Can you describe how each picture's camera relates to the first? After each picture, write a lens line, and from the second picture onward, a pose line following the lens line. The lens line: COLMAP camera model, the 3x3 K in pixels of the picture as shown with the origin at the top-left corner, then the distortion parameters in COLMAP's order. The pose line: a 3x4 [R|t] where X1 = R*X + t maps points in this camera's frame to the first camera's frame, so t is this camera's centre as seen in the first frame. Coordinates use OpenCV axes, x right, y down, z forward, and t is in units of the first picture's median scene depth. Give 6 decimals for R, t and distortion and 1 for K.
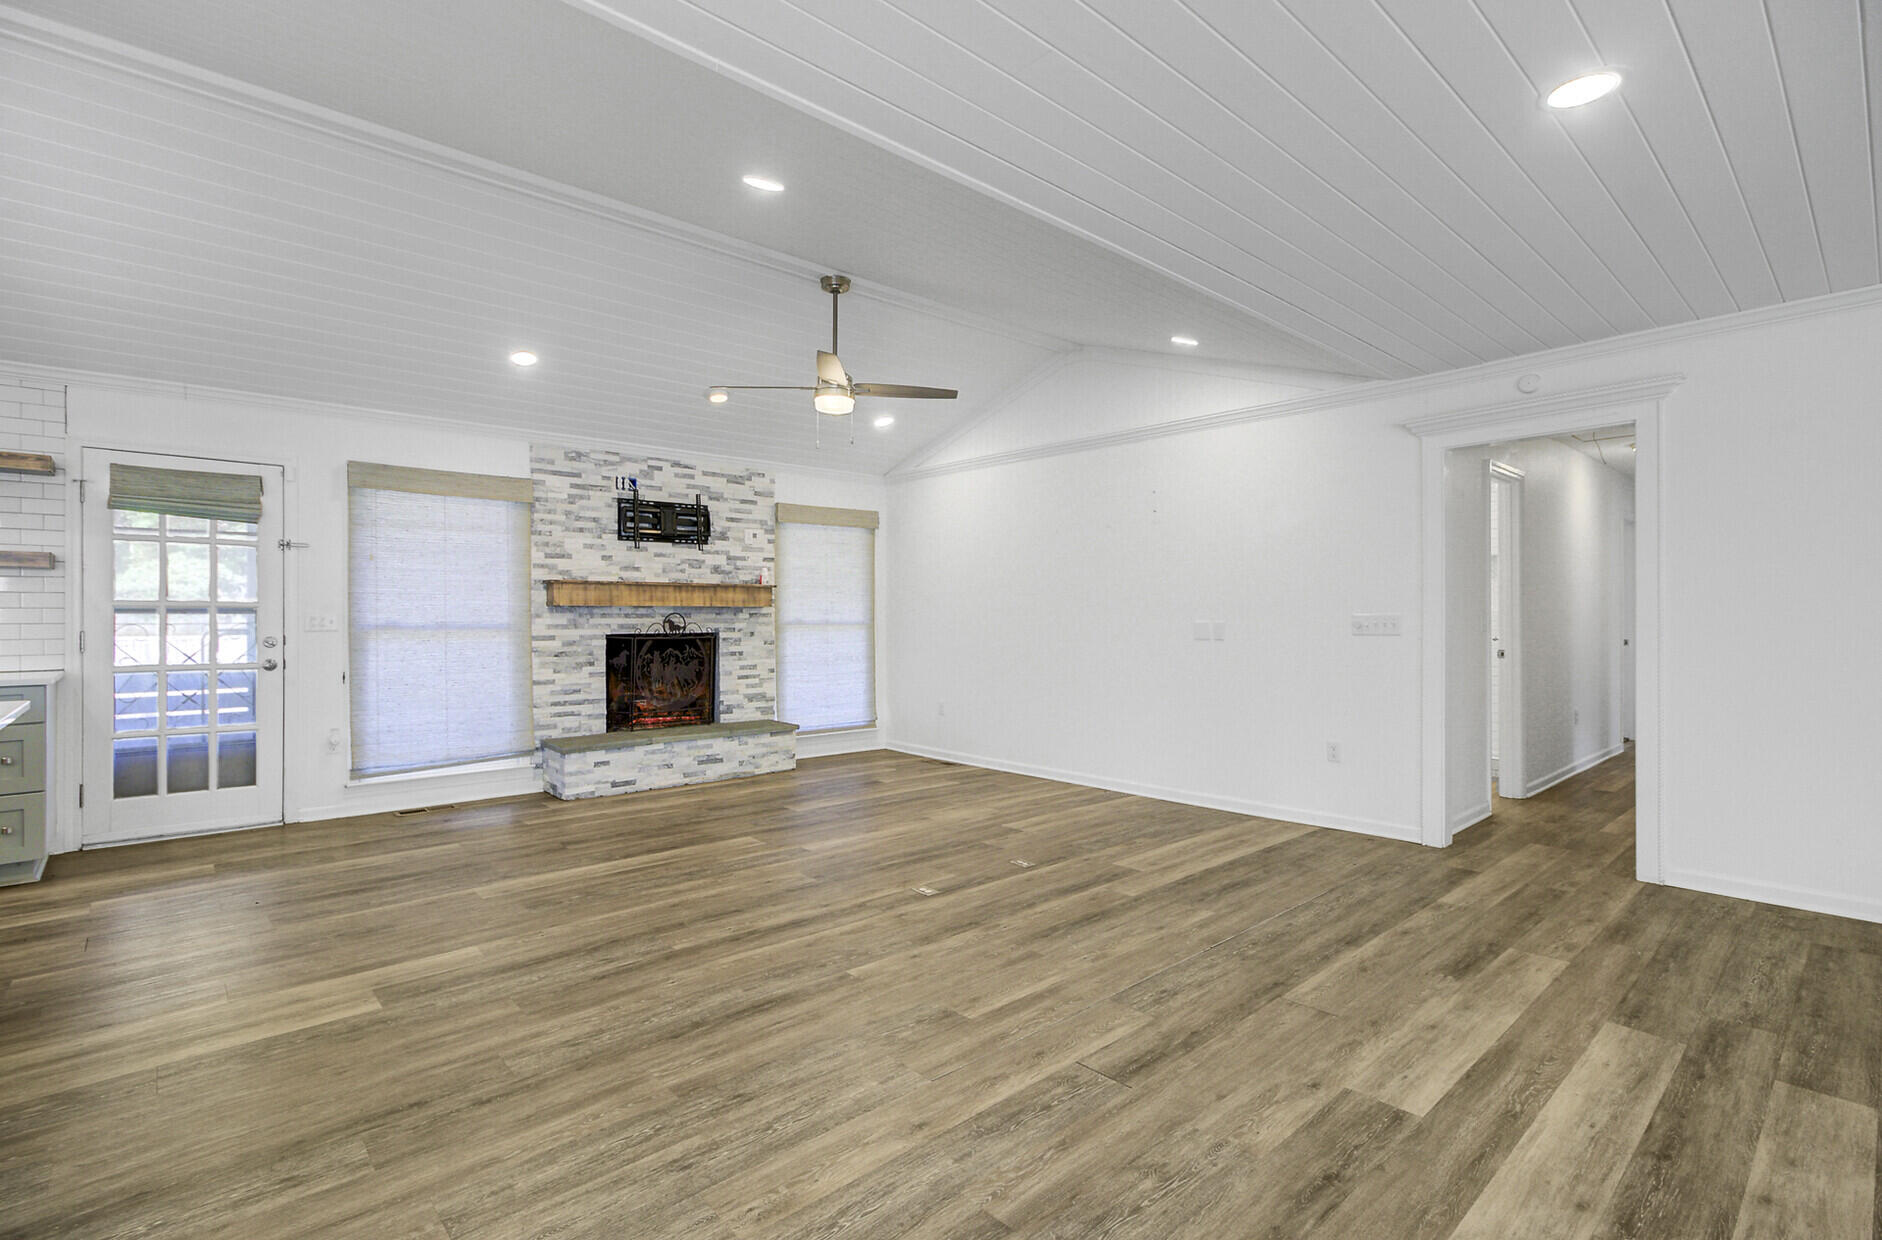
lens RADIAL K [[871.5, 0, 930.9], [0, 871.5, 608.8], [0, 0, 1]] dist [-0.015947, 0.011478]
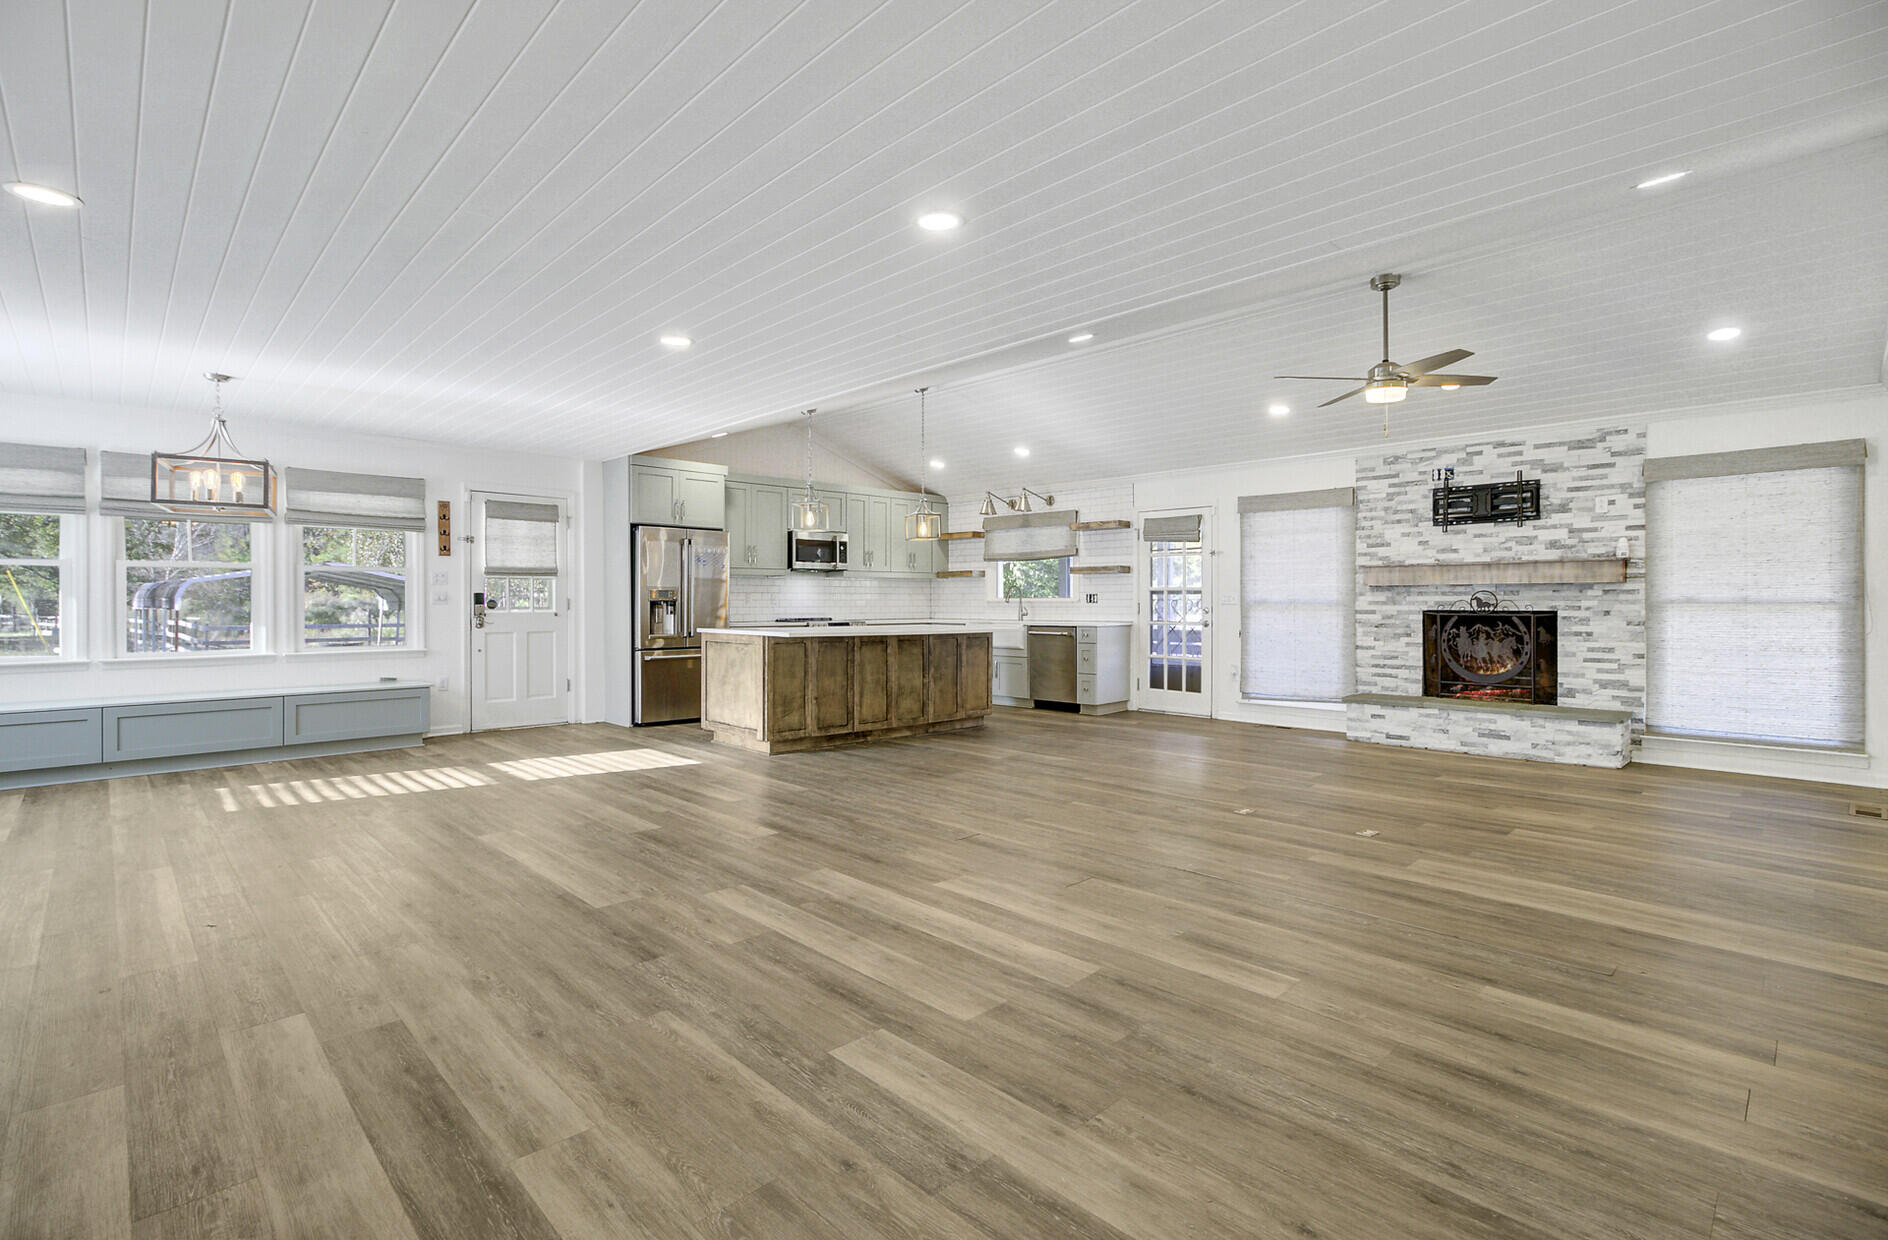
lens RADIAL K [[874.3, 0, 933.9], [0, 874.3, 608.8], [0, 0, 1]] dist [-0.015947, 0.011478]
pose [[0.040467, 0.006730, -0.999158, 1.111173], [0.007483, 0.999947, 0.007039, 0.022060], [0.999153, -0.007762, 0.040414, 0.466555]]
